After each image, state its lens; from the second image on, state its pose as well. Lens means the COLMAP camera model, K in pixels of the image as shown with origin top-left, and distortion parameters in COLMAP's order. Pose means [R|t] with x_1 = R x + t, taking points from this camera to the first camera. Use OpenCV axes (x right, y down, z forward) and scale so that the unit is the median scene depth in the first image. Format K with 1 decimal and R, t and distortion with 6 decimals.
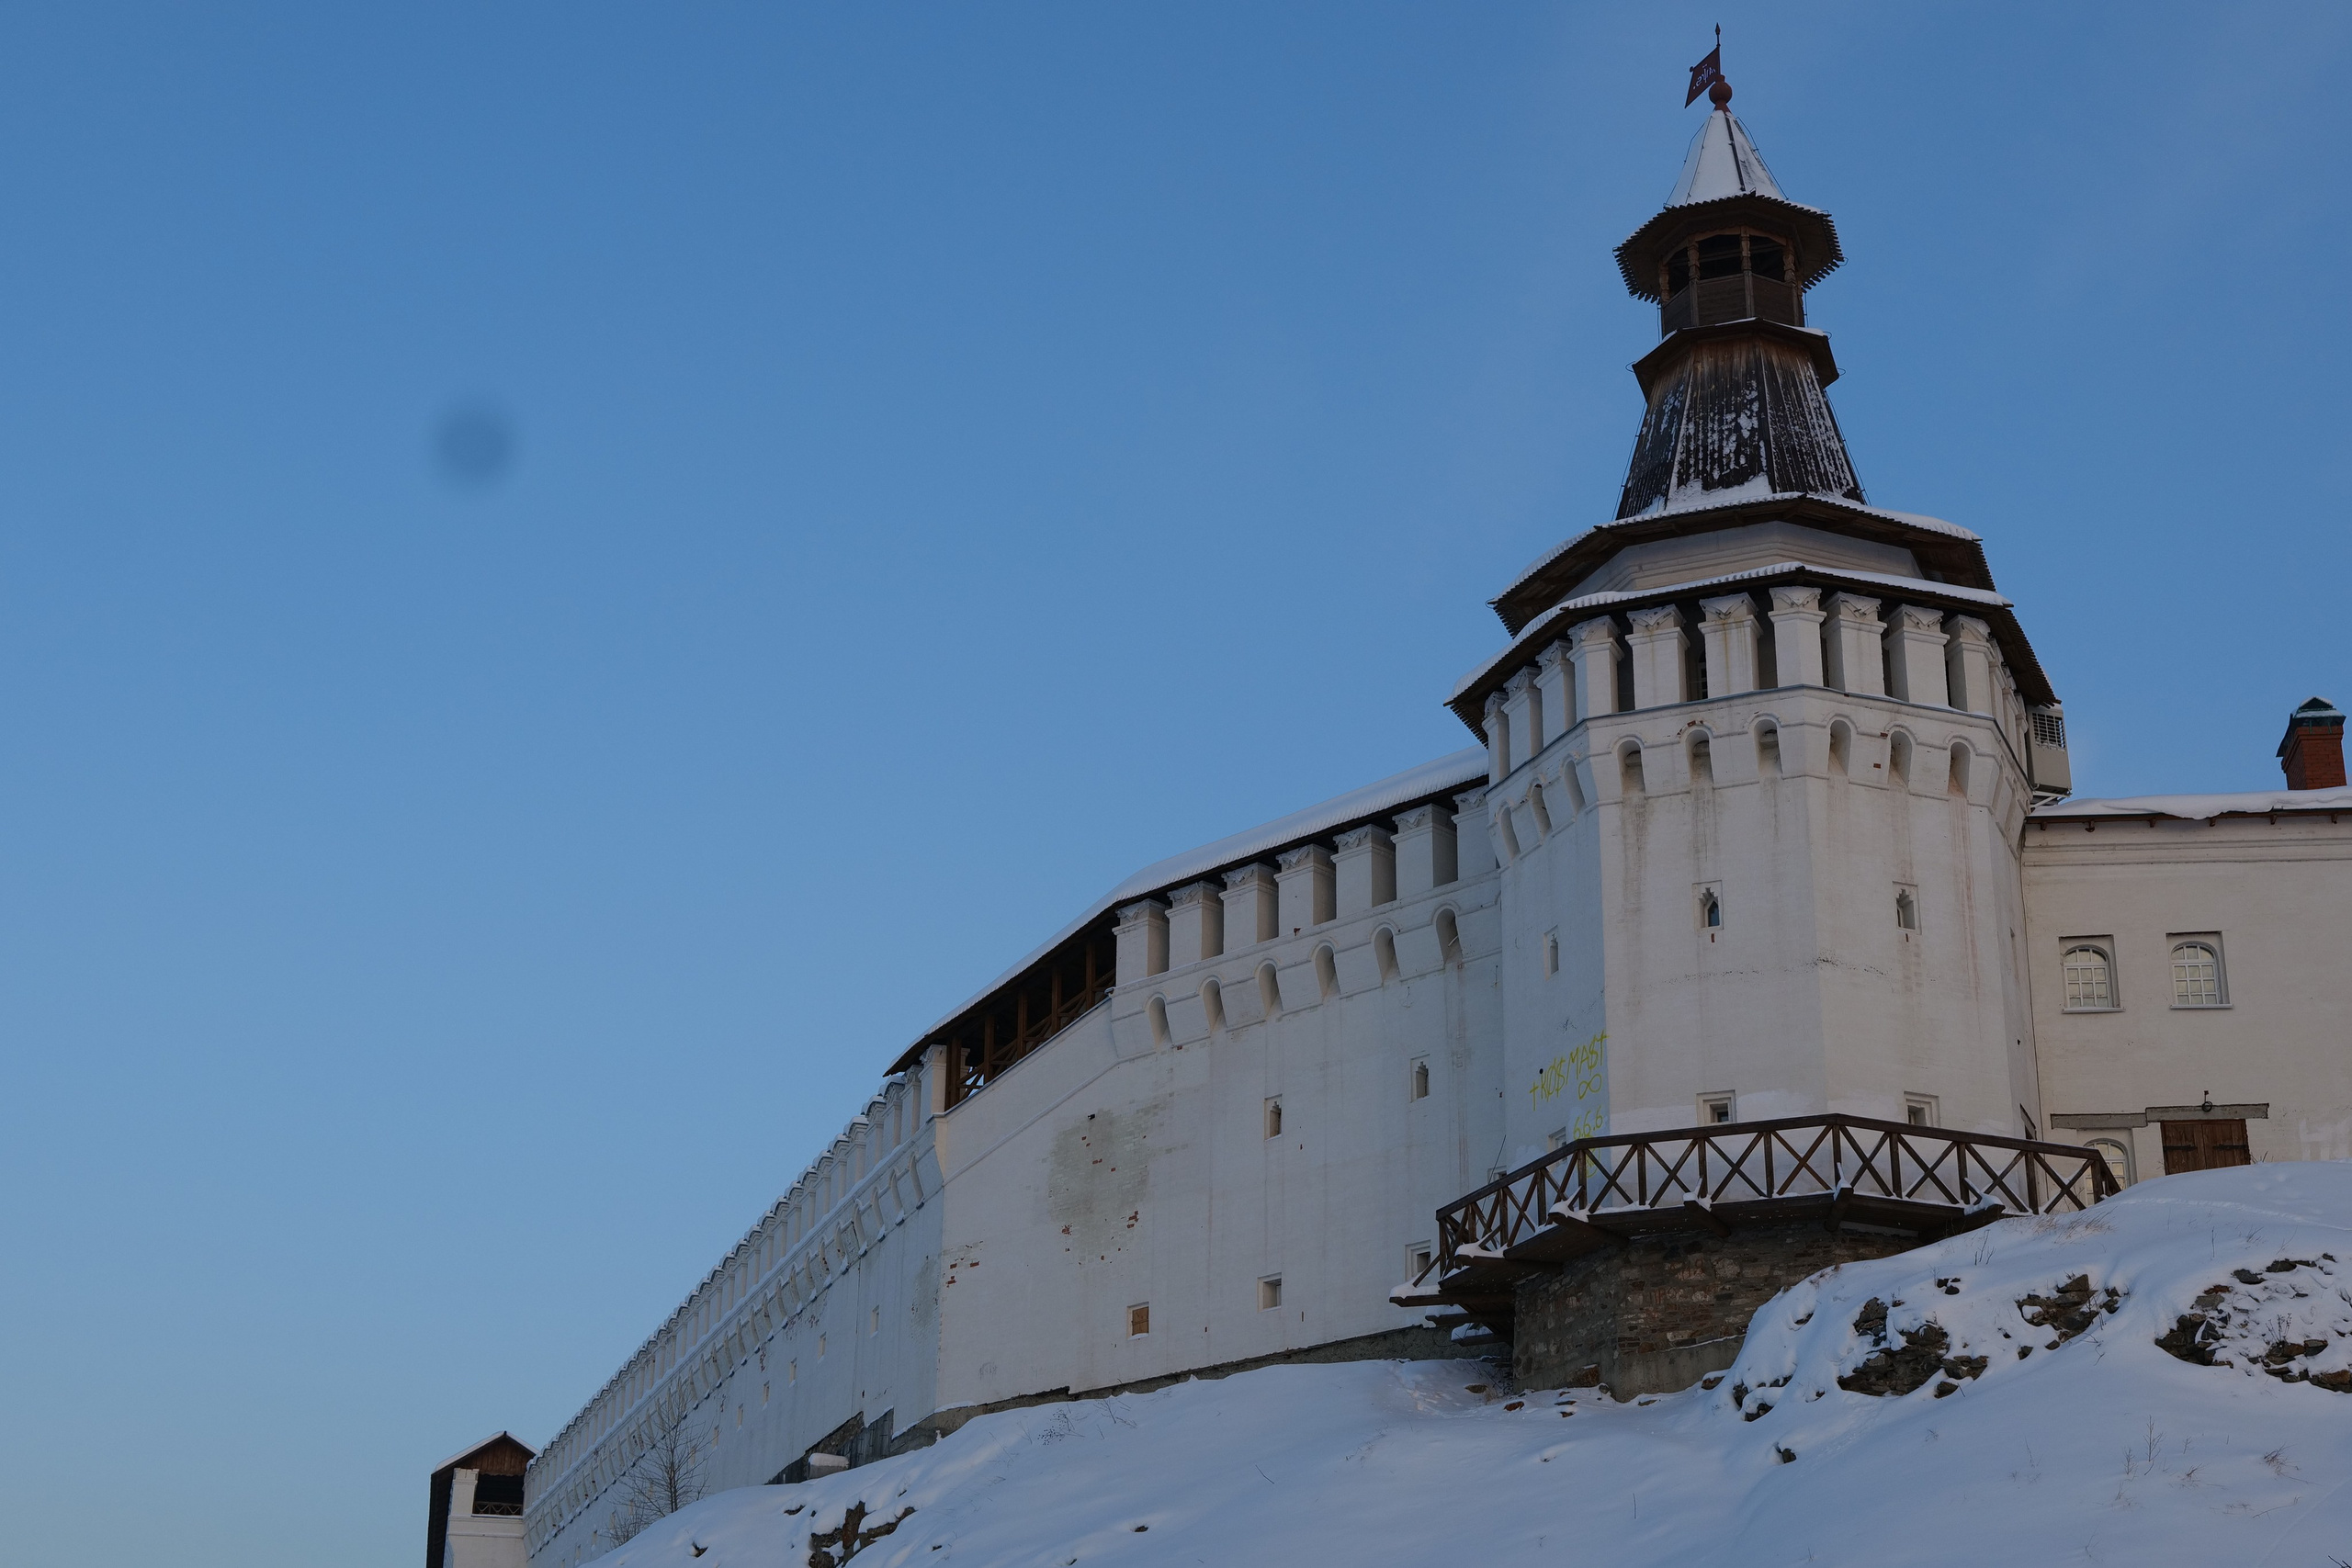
lens RADIAL K [[3259.3, 0, 1185.5], [0, 3259.3, 790.9], [0, 0, 1]] dist [0.004679, 0.084947]
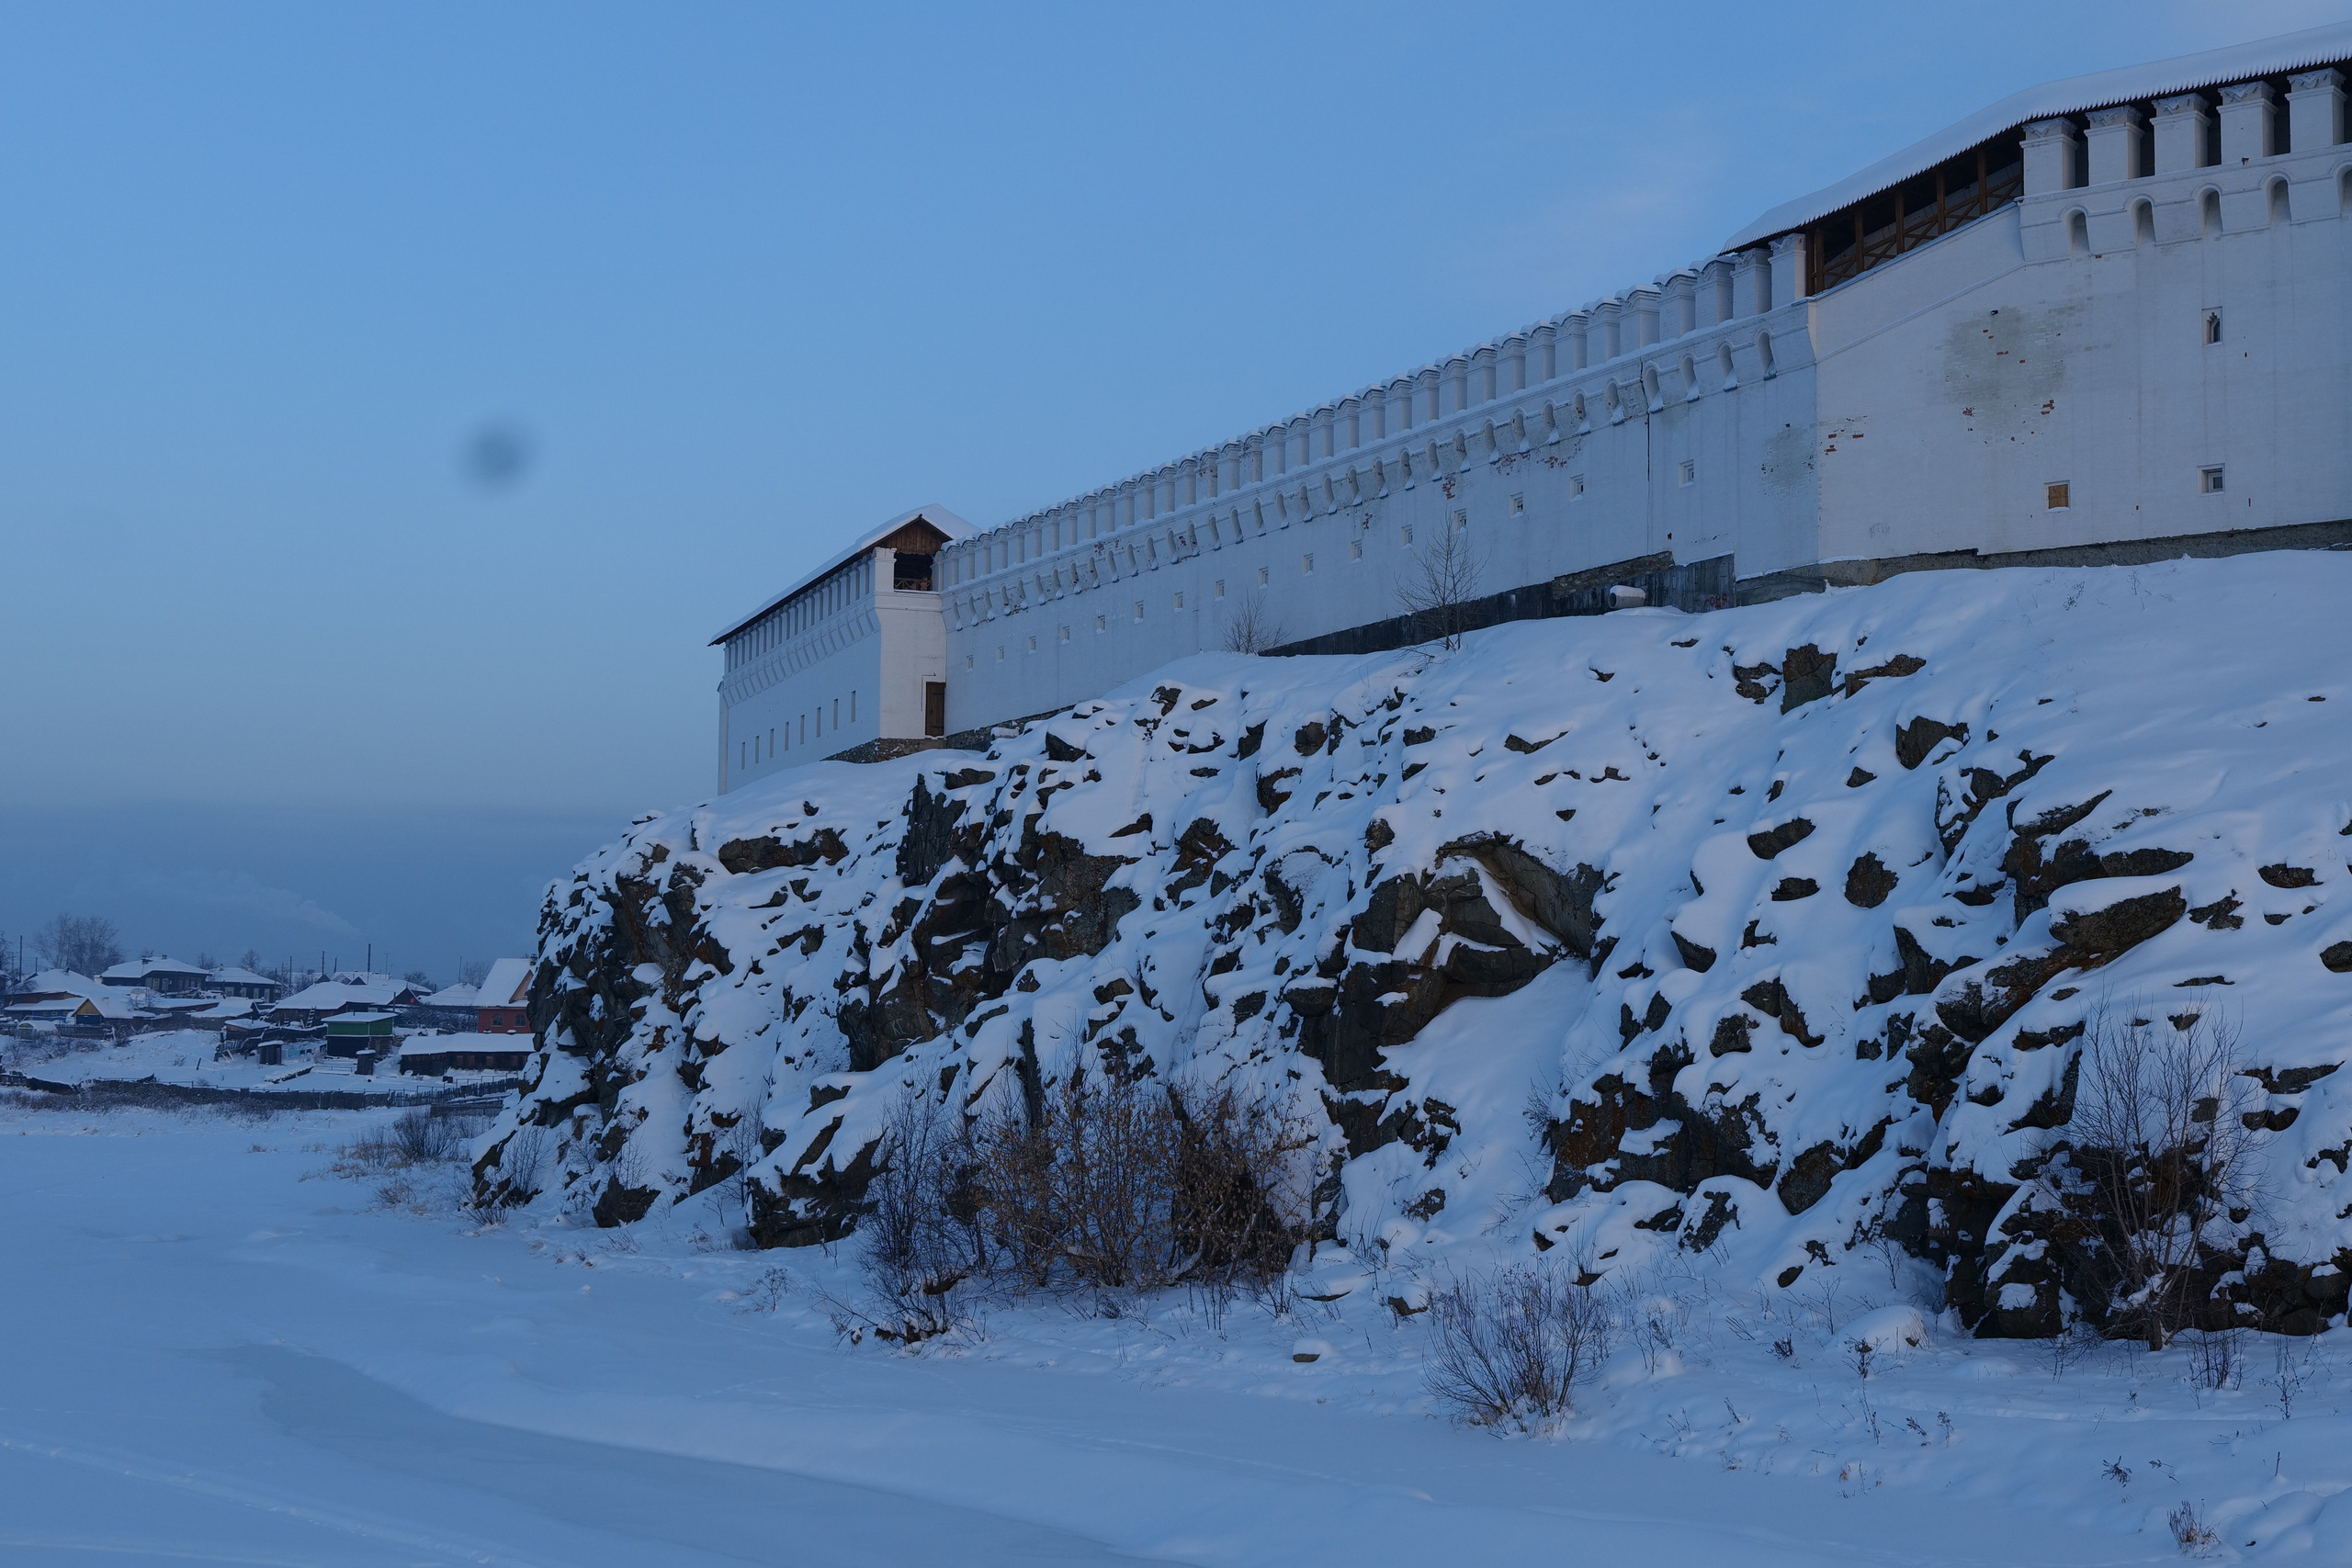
lens RADIAL K [[3259.3, 0, 1185.5], [0, 3259.3, 790.9], [0, 0, 1]] dist [0.004679, 0.084947]
pose [[0.992713, 0.008813, 0.120182, -0.547905], [-0.043909, 0.955212, 0.292647, -0.074924], [-0.112221, -0.295792, 0.948638, -0.113950]]
